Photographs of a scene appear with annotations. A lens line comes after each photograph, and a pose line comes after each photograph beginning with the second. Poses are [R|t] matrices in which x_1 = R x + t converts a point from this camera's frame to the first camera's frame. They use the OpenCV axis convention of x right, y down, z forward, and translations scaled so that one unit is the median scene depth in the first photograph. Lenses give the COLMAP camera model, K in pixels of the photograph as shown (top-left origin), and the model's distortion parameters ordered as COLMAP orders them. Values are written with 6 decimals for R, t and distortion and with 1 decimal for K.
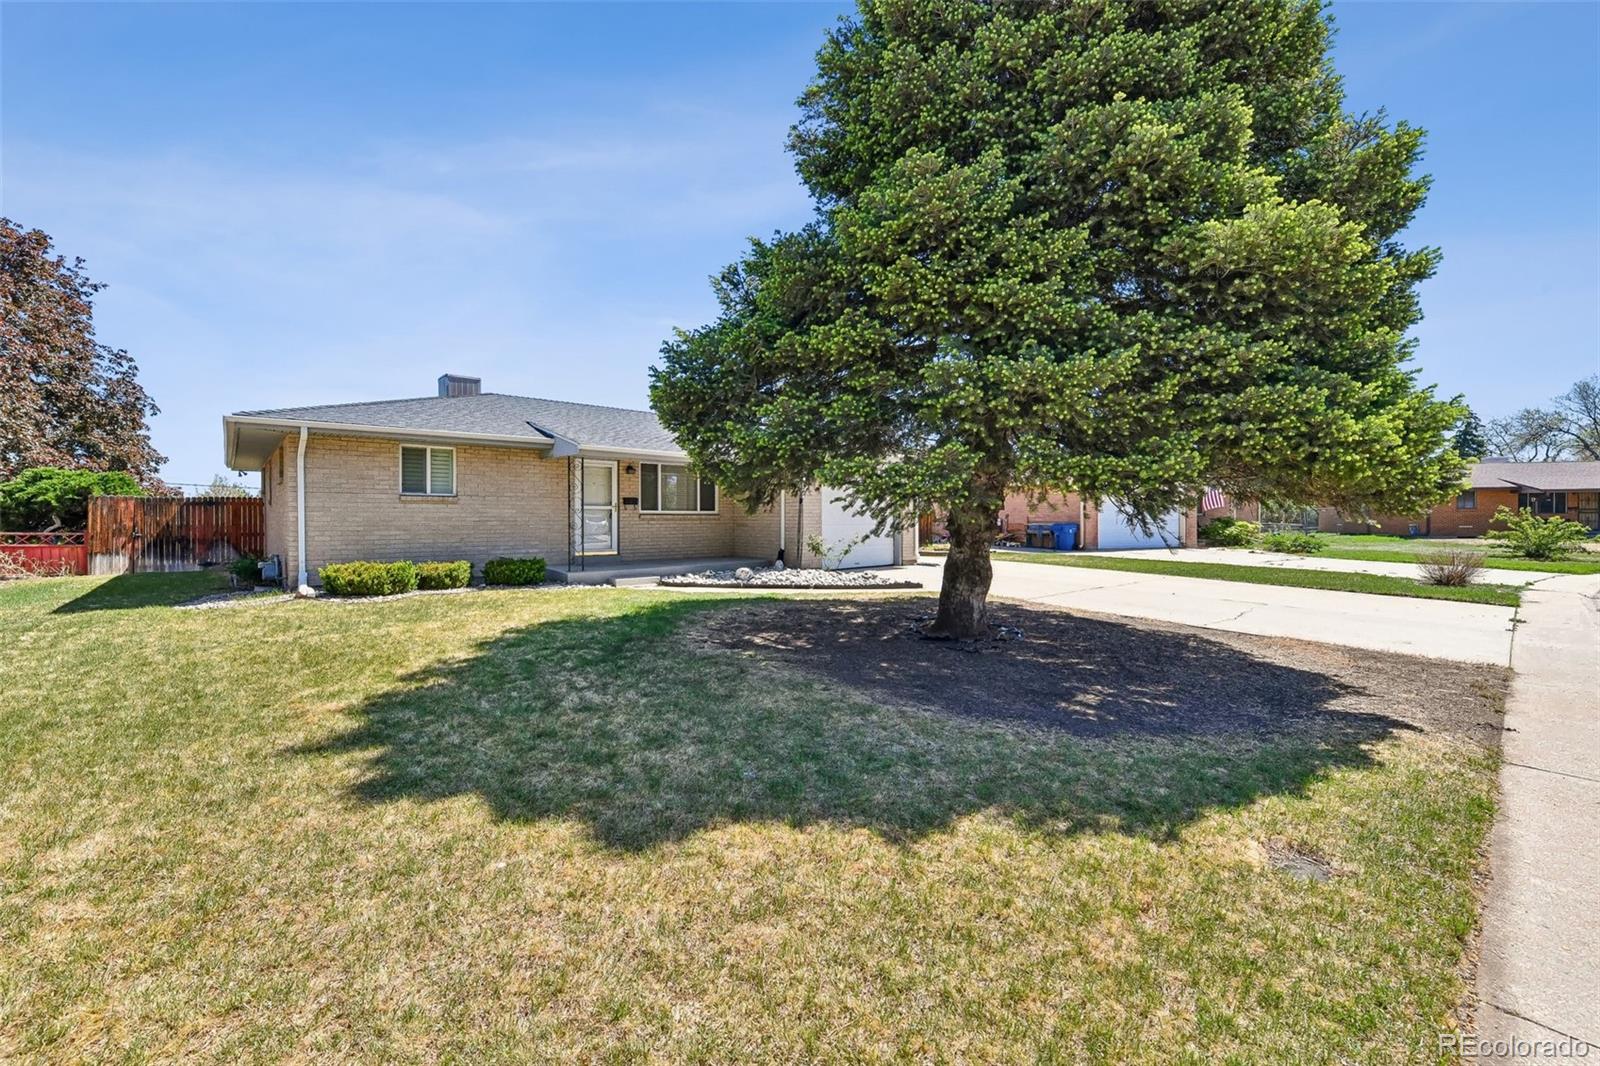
lens RADIAL K [[648.3, 0, 802.2], [0, 648.3, 523.5], [0, 0, 1]] dist [0.015679, -0.006823]
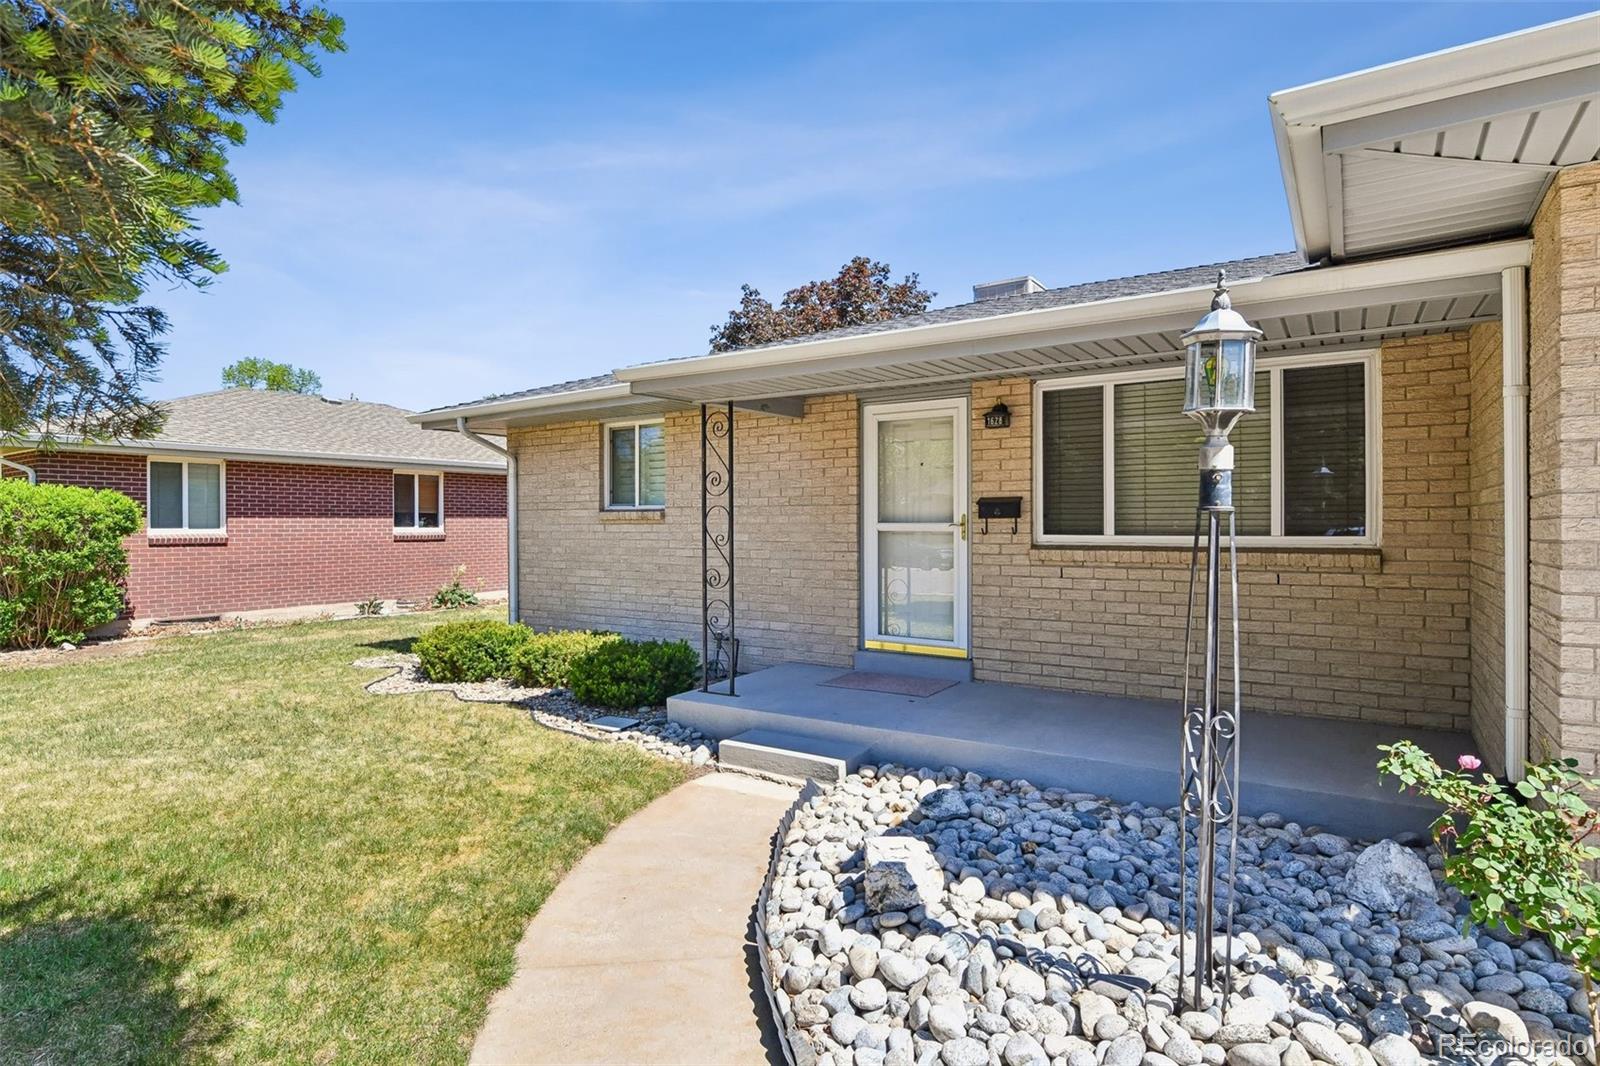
lens RADIAL K [[836.2, 0, 804.4], [0, 836.2, 523.1], [0, 0, 1]] dist [-0.006264, -0.002439]
pose [[0.262505, -0.003012, -0.964926, 0.134530], [-0.005909, 0.999971, -0.004729, -0.024106], [0.964913, 0.006943, 0.262479, 0.795496]]
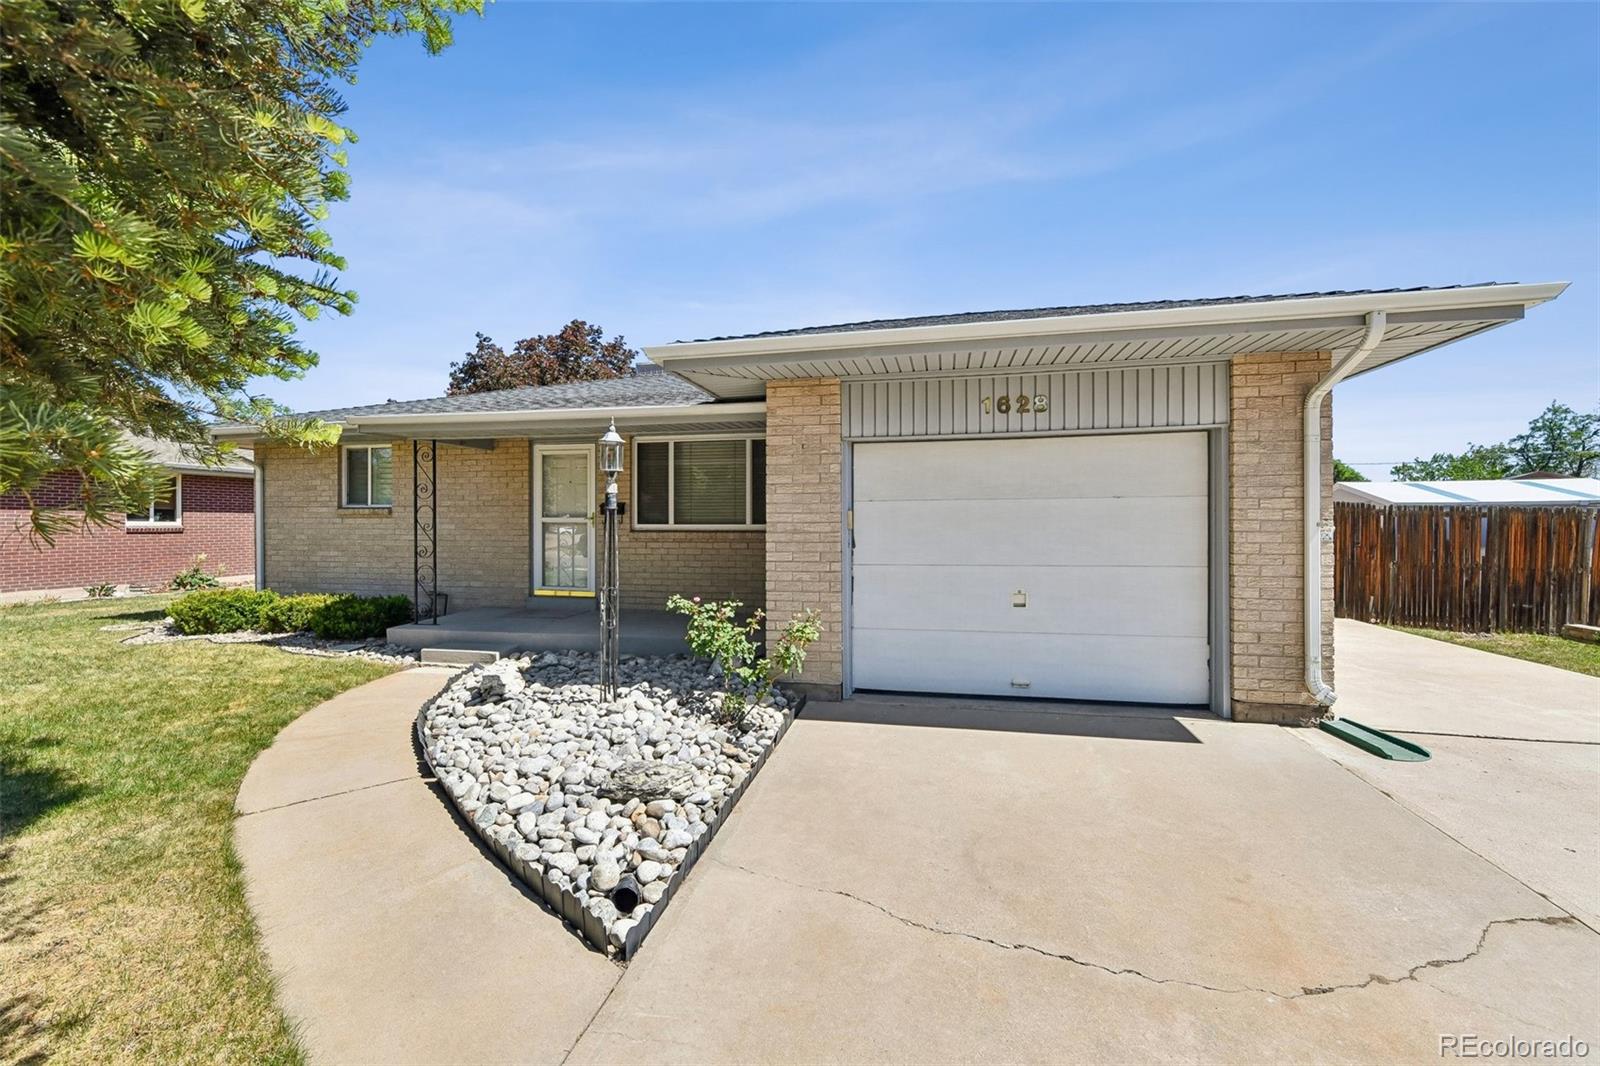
lens RADIAL K [[648.3, 0, 802.2], [0, 648.3, 523.5], [0, 0, 1]] dist [0.015679, -0.006823]
pose [[0.592569, -0.000023, -0.805520, 0.318806], [-0.006818, 0.999964, -0.005044, -0.019362], [0.805491, 0.008481, 0.592547, 0.798740]]
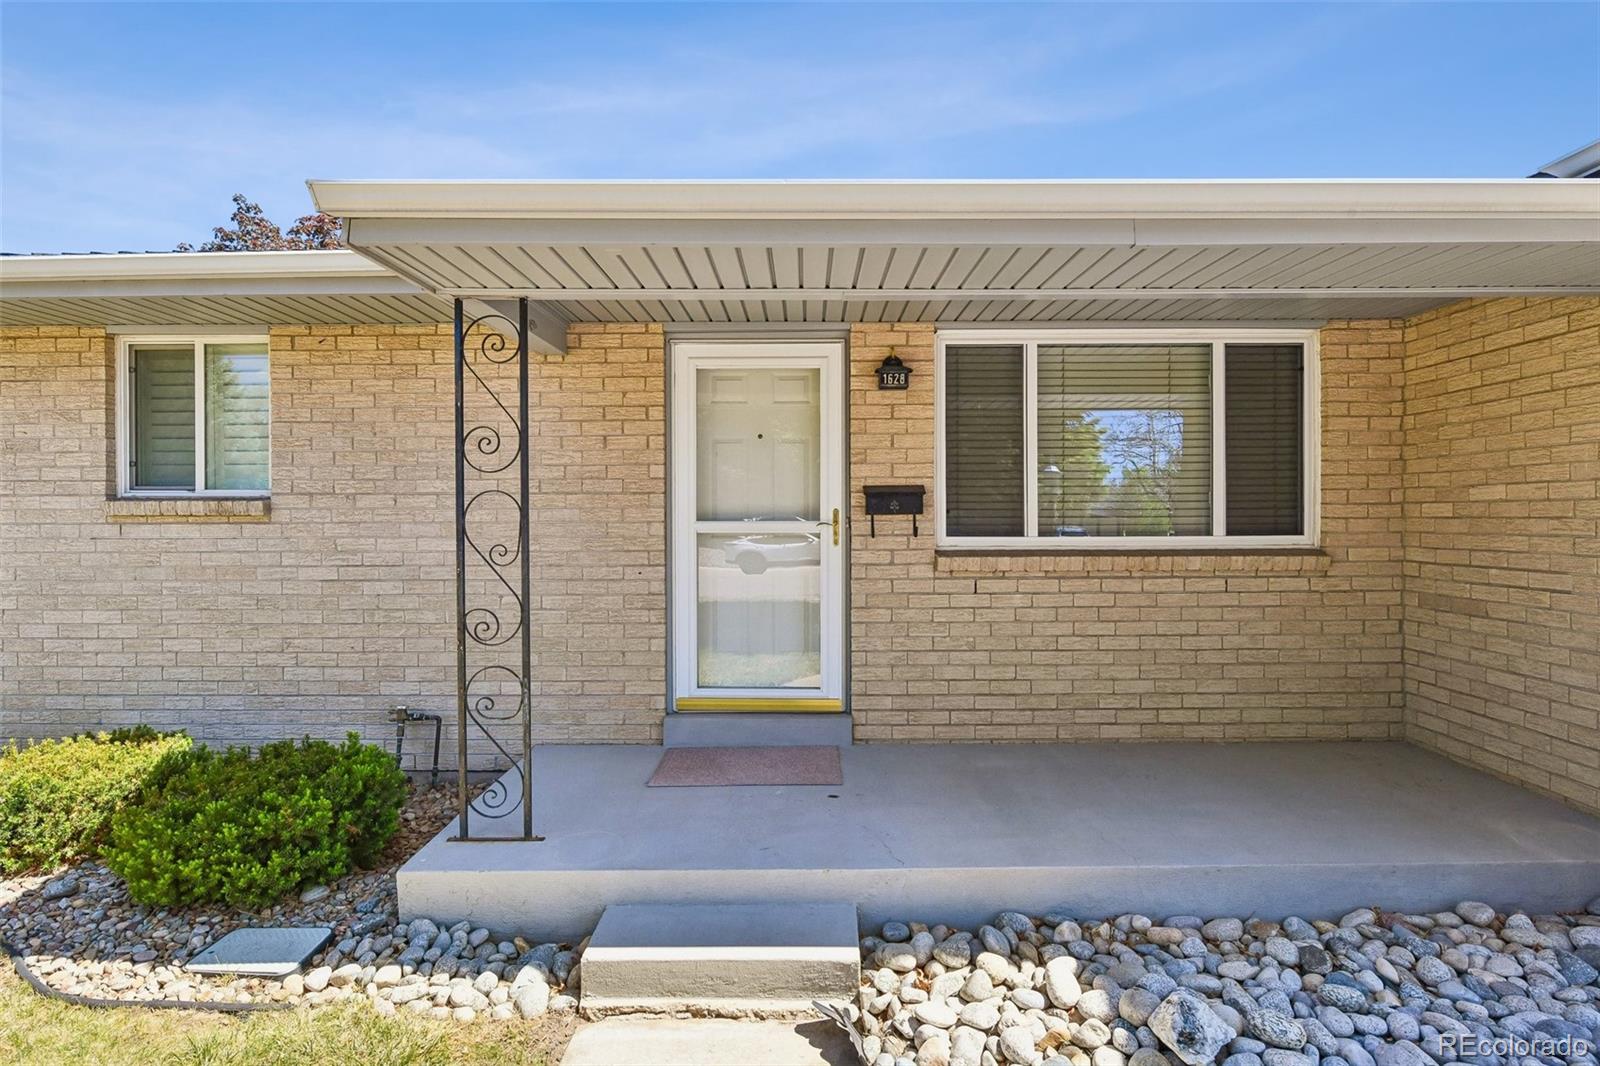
lens RADIAL K [[836.2, 0, 804.4], [0, 836.2, 523.1], [0, 0, 1]] dist [-0.006264, -0.002439]
pose [[0.748657, 0.001162, -0.662957, -0.080250], [-0.001414, 0.999999, 0.000157, -0.026127], [0.662956, 0.000820, 0.748658, 0.748498]]
